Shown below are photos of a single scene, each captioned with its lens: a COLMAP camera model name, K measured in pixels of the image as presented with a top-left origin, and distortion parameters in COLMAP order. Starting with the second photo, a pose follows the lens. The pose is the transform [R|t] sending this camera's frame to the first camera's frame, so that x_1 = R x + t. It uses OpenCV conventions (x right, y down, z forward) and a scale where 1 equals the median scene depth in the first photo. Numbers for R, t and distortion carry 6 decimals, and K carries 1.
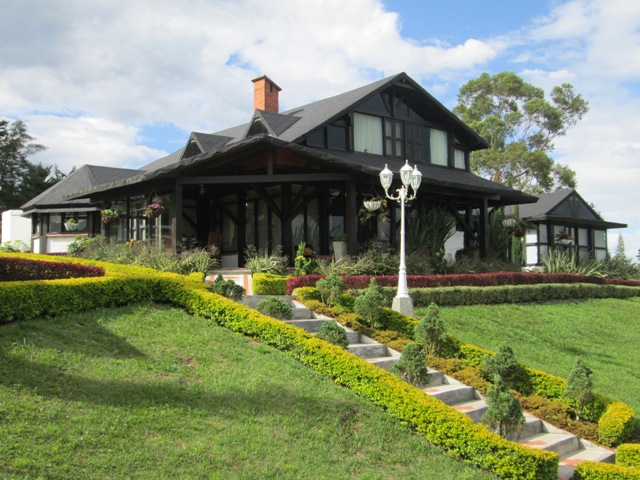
lens RADIAL K [[768.1, 0, 320.0], [0, 768.1, 240.0], [0, 0, 1]] dist [-0.005277, -0.001076]
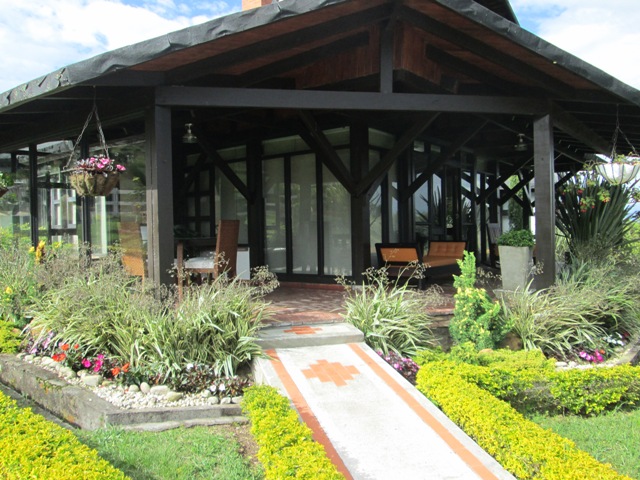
lens RADIAL K [[524.3, 0, 320.0], [0, 524.3, 240.0], [0, 0, 1]] dist [-0.021909, -0.101651]
pose [[0.978675, -0.010352, 0.205156, -0.115480], [-0.008286, 0.995927, 0.089783, -0.021855], [-0.205250, -0.089568, 0.974603, 0.520831]]
